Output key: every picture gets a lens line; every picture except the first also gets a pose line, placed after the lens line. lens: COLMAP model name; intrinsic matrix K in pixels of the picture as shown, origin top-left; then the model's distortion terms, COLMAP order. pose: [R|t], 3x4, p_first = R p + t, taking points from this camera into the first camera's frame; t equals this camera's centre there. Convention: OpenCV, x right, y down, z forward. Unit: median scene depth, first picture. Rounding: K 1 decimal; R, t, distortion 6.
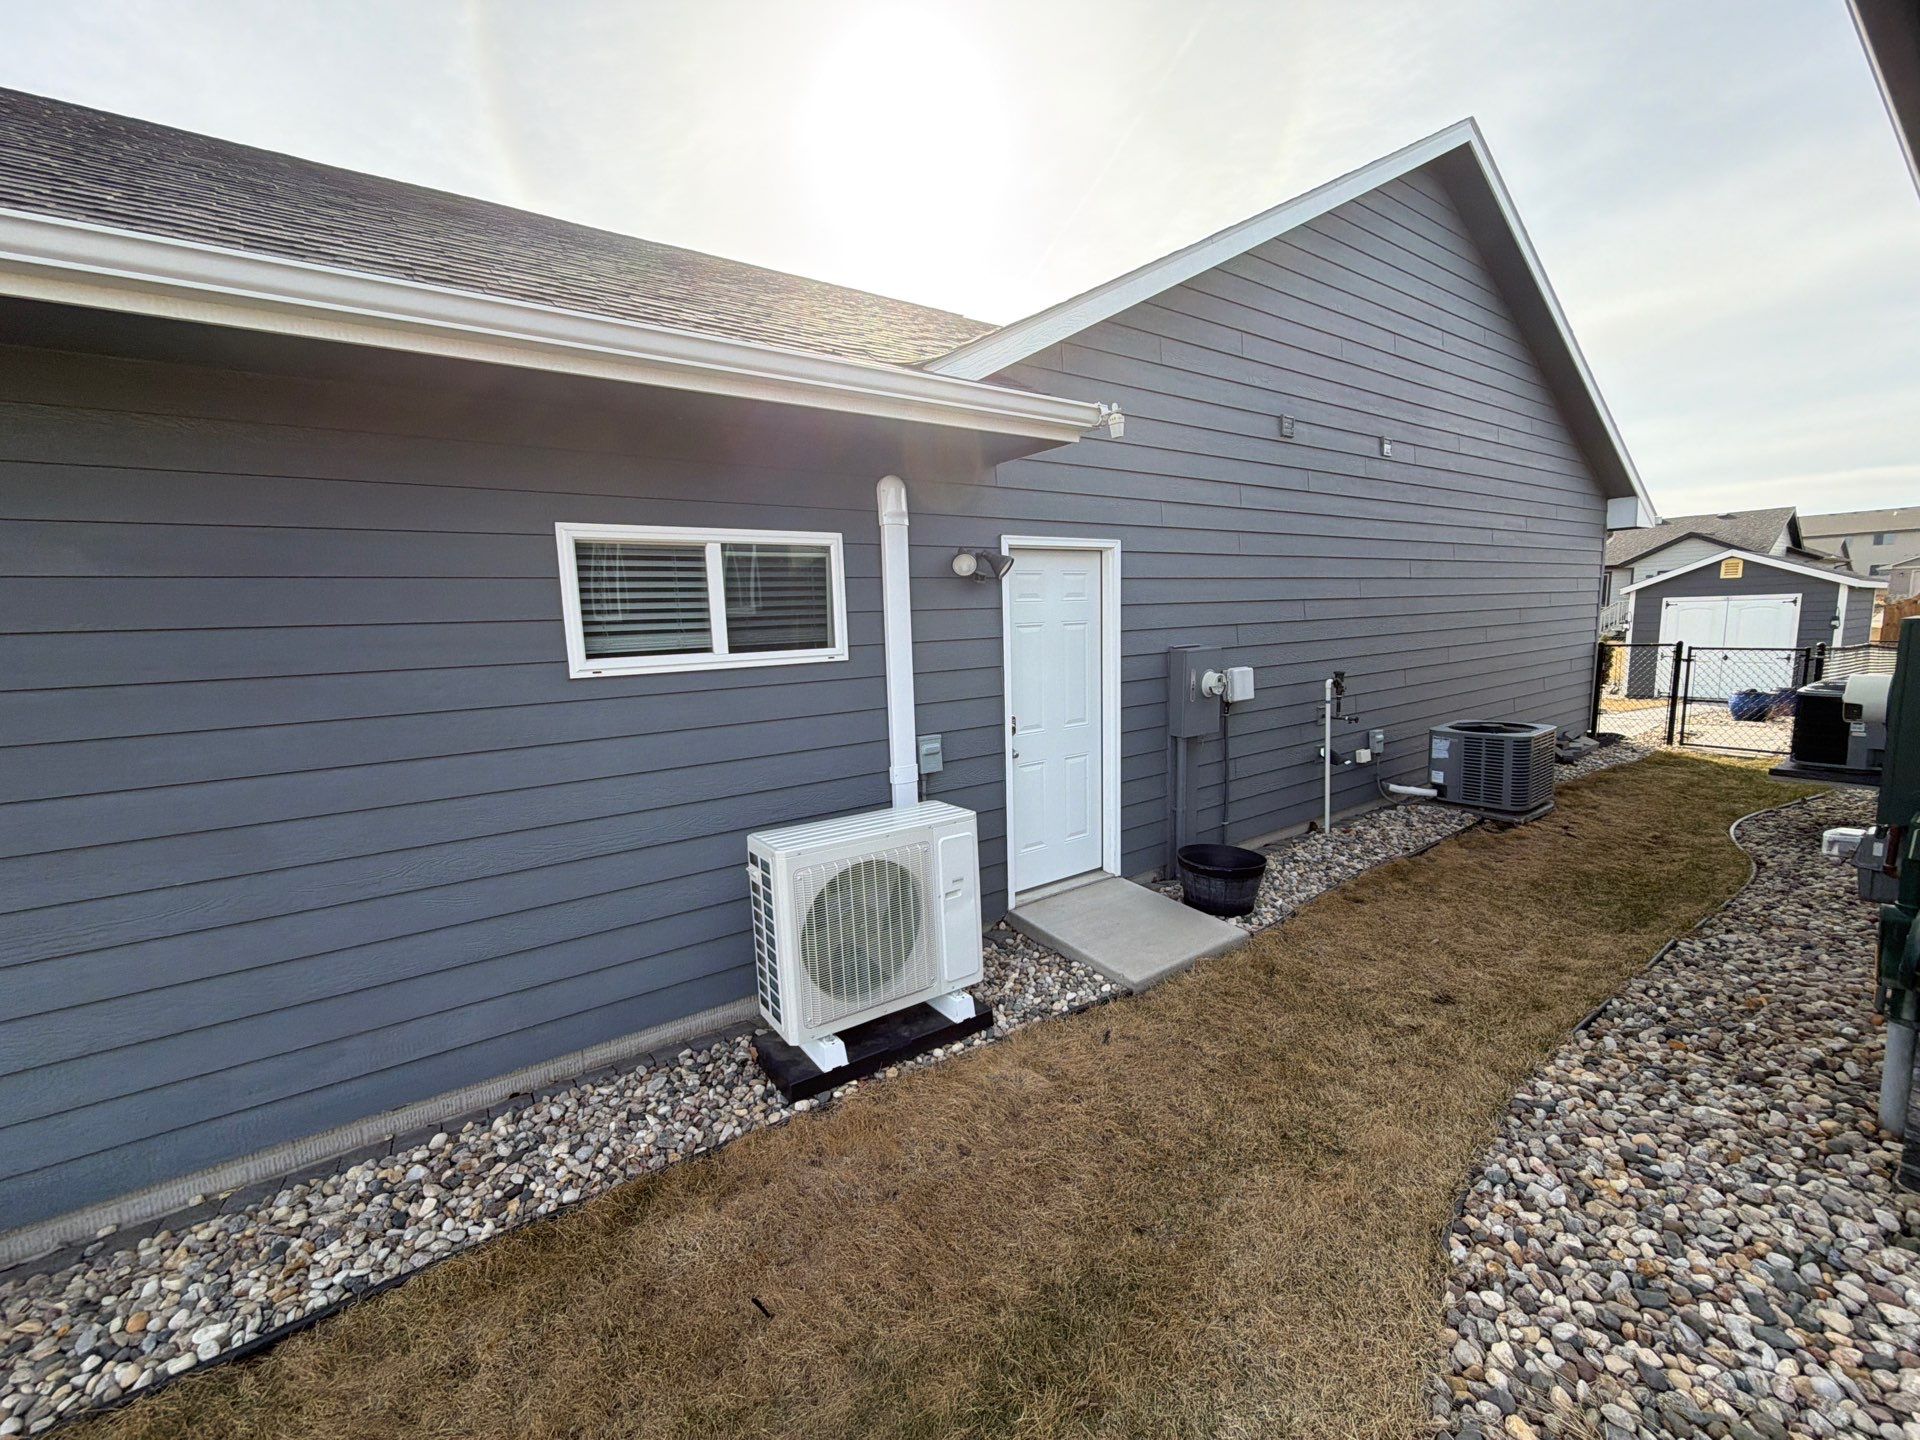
lens RADIAL K [[772.5, 0, 965.3], [0, 772.5, 722.6], [0, 0, 1]] dist [-0.002172, 0.000451]
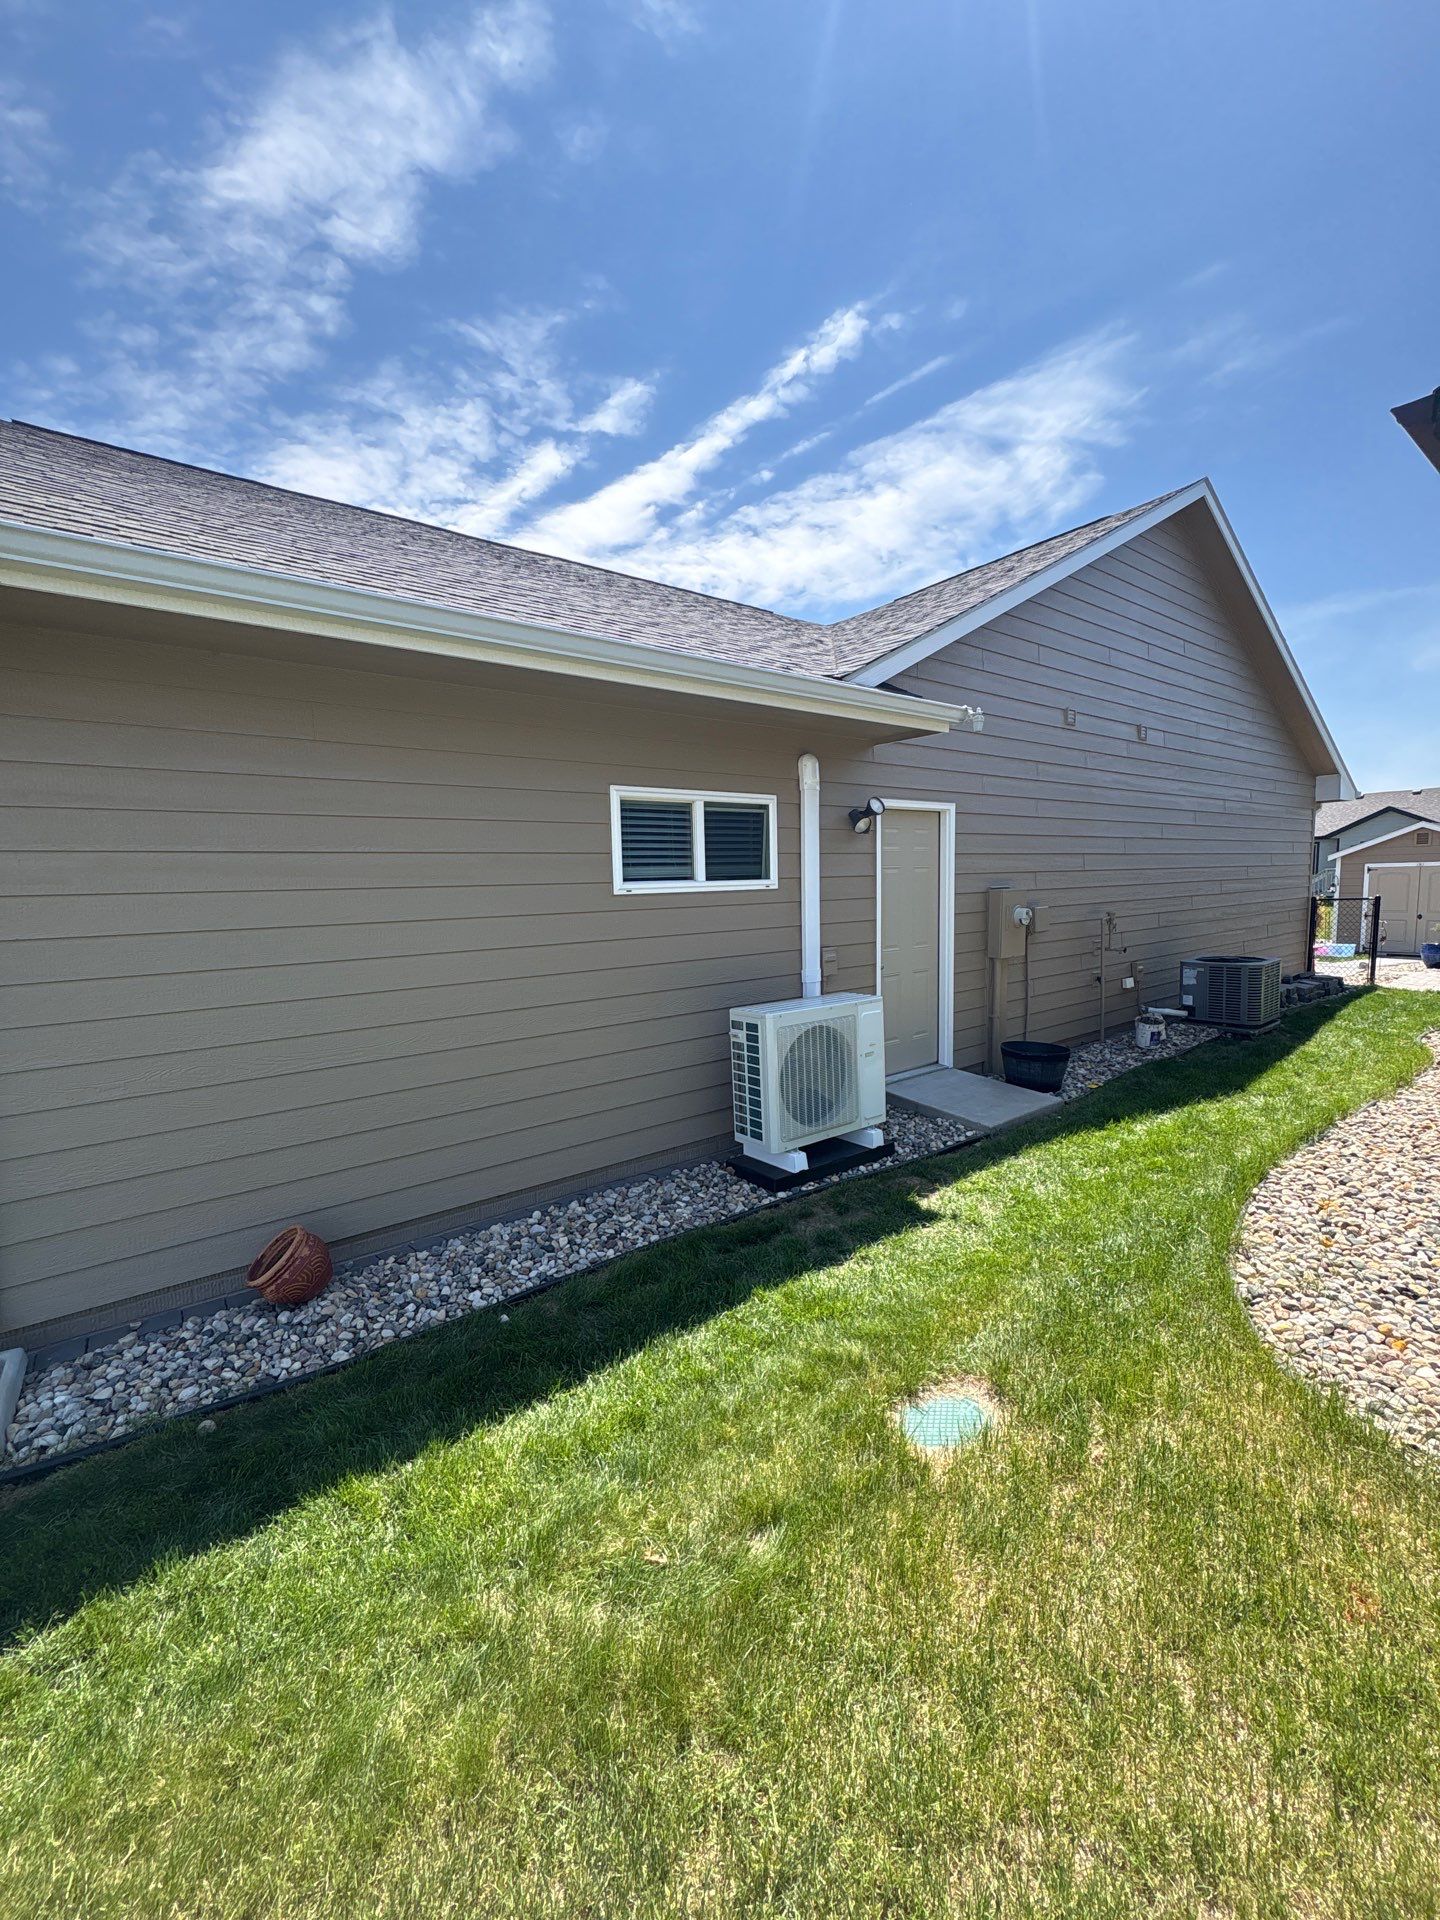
lens RADIAL K [[772.5, 0, 720.4], [0, 772.5, 956.3], [0, 0, 1]] dist [-0.002172, 0.000451]
pose [[0.999321, 0.005609, 0.036421, -0.323726], [-0.004200, 0.999243, -0.038672, 0.096434], [-0.036610, 0.038493, 0.998588, -0.367340]]
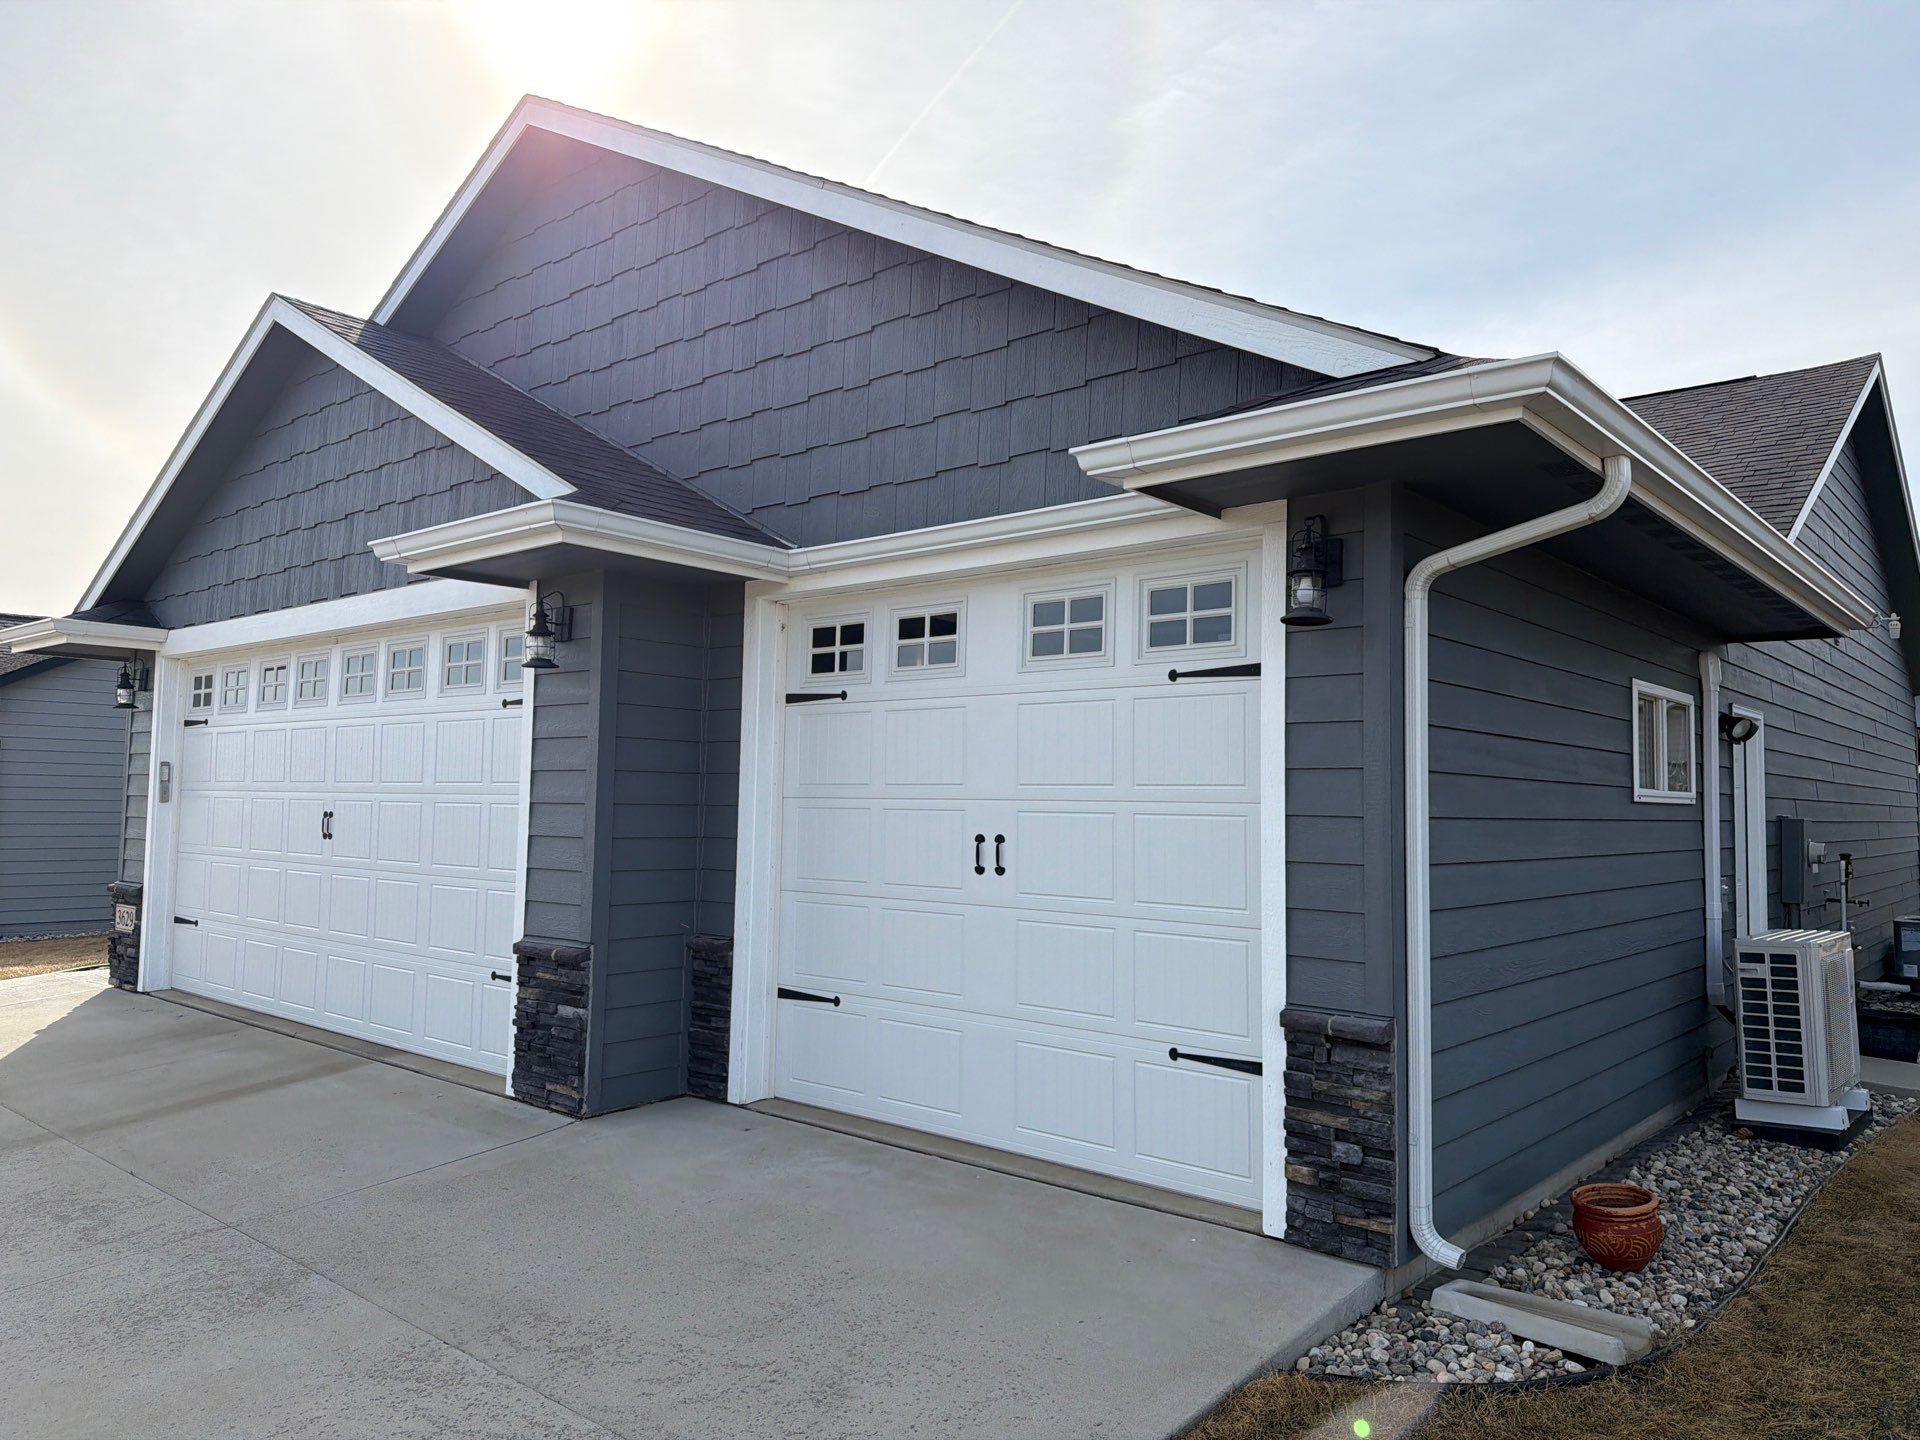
lens RADIAL K [[1356.3, 0, 935.2], [0, 1356.3, 712.4], [0, 0, 1]] dist [0.046070, -0.061824]
pose [[0.970369, 0.069742, 0.231346, -1.846523], [-0.021879, 0.978867, -0.203324, 0.239788], [-0.240637, 0.192238, 0.951388, -0.728529]]
